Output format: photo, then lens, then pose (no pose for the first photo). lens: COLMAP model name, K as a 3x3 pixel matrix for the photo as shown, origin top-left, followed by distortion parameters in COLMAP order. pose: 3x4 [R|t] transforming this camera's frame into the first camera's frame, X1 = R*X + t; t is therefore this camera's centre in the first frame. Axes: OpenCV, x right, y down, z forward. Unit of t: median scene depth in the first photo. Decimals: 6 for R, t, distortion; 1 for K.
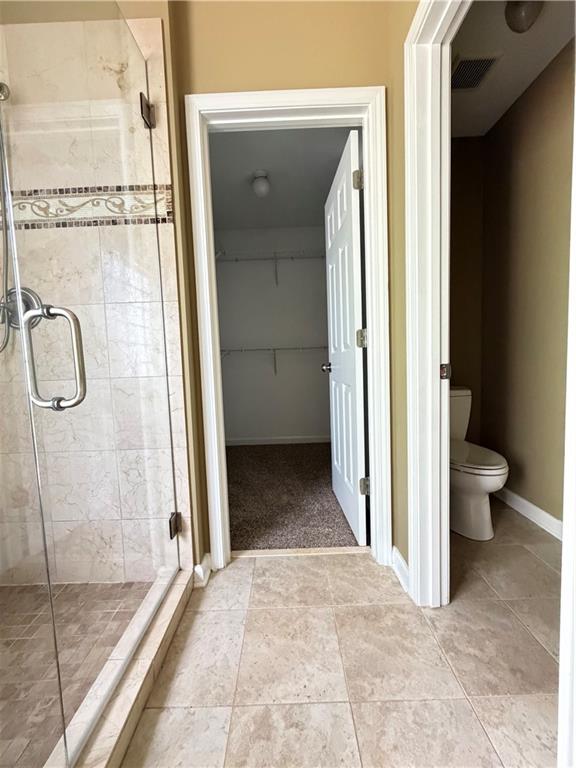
lens RADIAL K [[307.1, 0, 286.8], [0, 307.1, 382.7], [0, 0, 1]] dist [-0.000253, -0.000882]
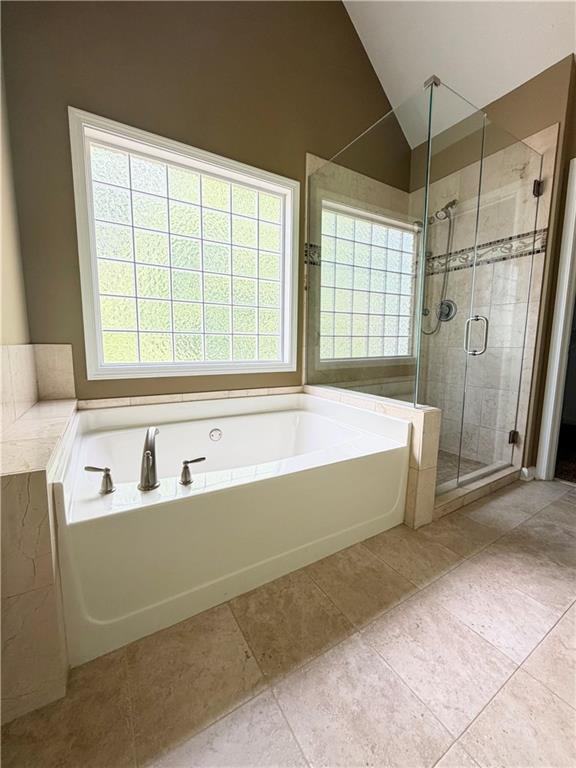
lens RADIAL K [[307.1, 0, 286.1], [0, 307.1, 379.5], [0, 0, 1]] dist [-0.000253, -0.000882]
pose [[0.517537, 0.144520, -0.843368, 0.380453], [-0.091837, 0.989322, 0.113174, 0.081218], [0.850718, 0.018880, 0.525282, -0.985740]]
